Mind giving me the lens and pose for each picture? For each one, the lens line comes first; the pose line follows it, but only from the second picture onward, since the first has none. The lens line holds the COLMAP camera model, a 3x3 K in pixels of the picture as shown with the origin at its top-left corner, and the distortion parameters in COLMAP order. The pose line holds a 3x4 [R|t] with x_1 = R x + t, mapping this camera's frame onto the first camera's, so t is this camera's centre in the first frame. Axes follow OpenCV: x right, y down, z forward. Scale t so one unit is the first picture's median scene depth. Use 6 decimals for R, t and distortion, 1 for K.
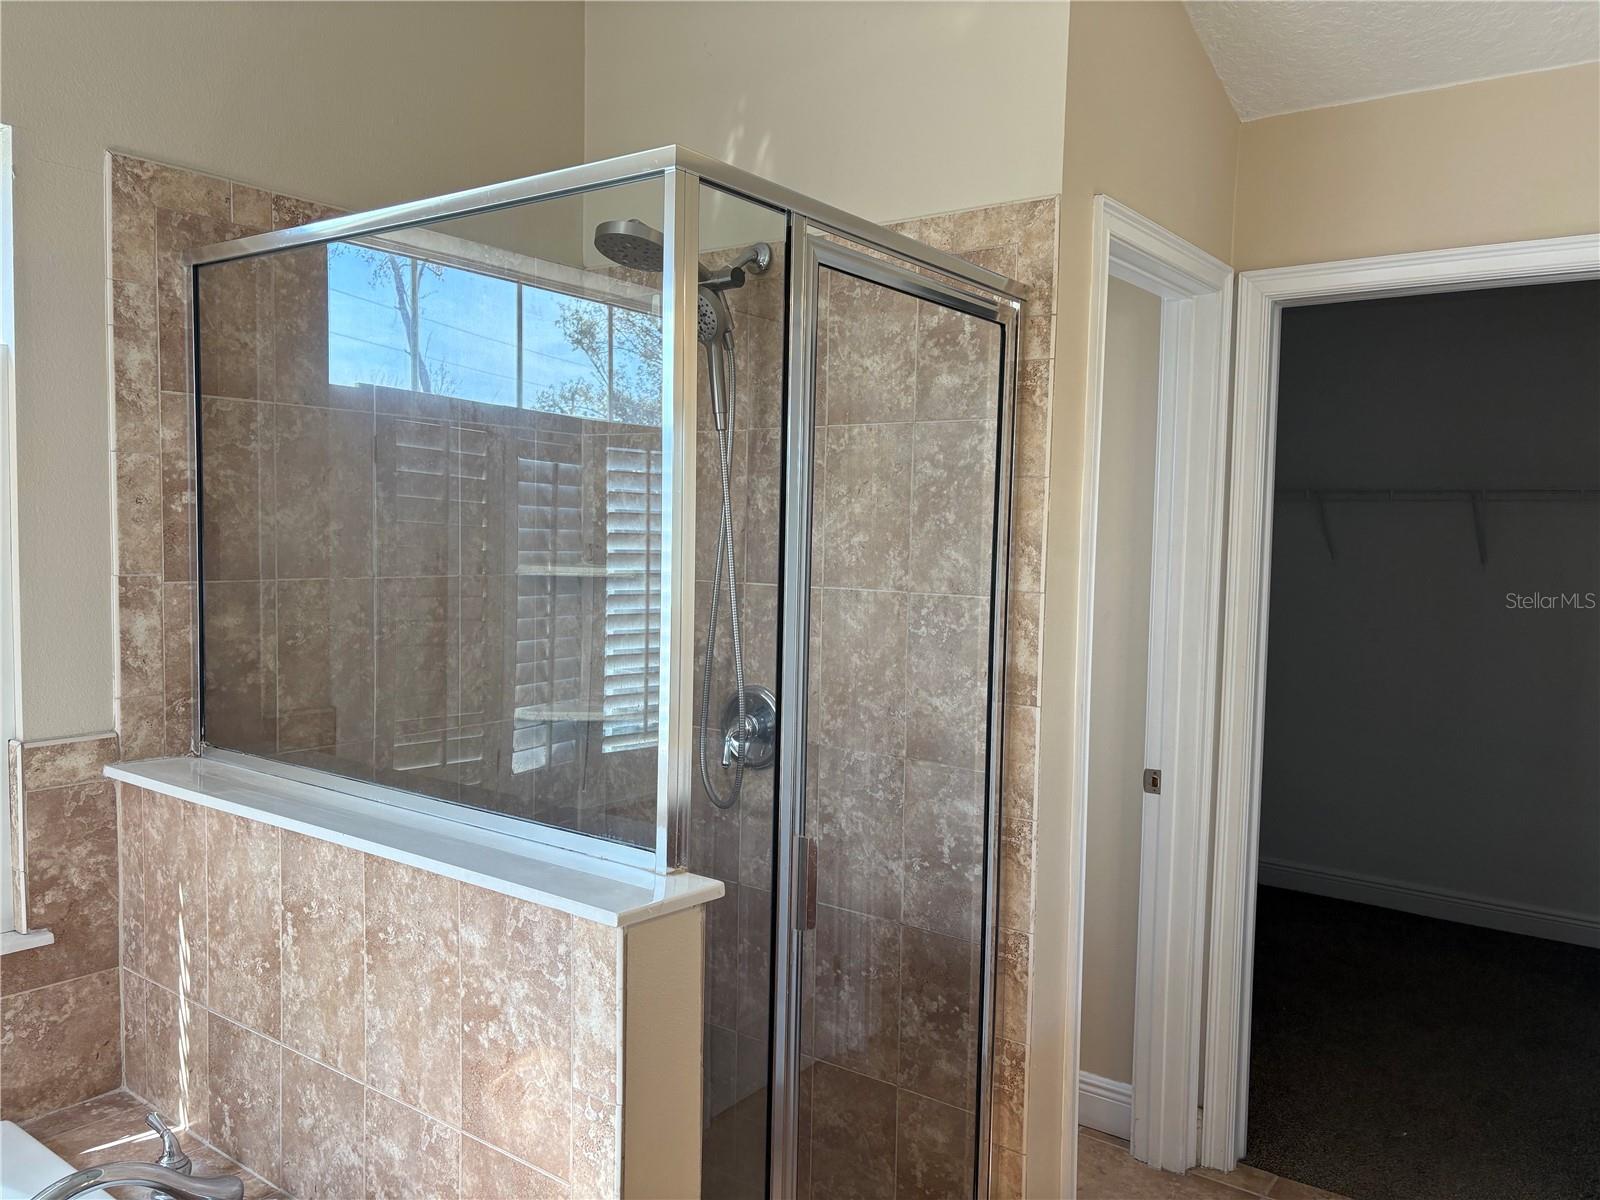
lens RADIAL K [[1202.0, 0, 804.2], [0, 1202.0, 603.9], [0, 0, 1]] dist [0.060576, -0.070573]
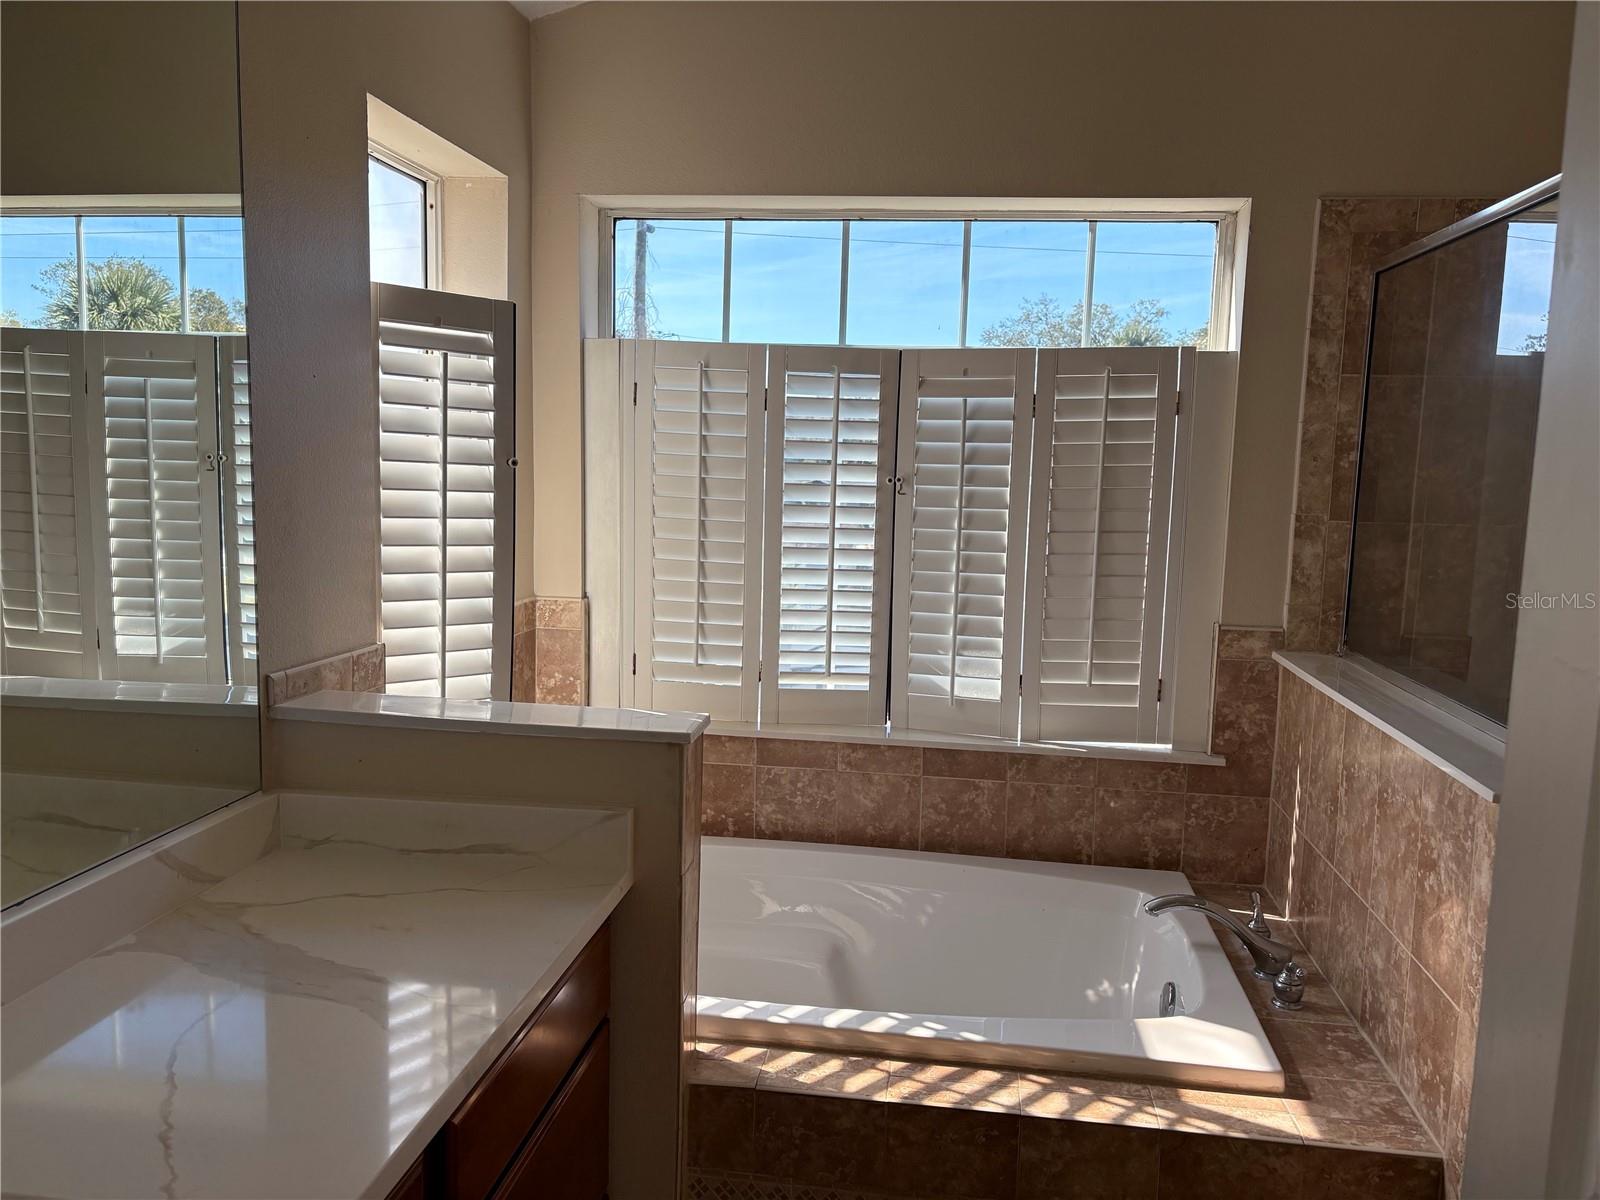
lens RADIAL K [[1202.0, 0, 798.1], [0, 1202.0, 602.7], [0, 0, 1]] dist [0.060576, -0.070573]
pose [[0.470860, 0.096396, -0.876926, 0.373837], [-0.074362, 0.994812, 0.069426, 0.022569], [0.879069, 0.032520, 0.475585, -0.131884]]
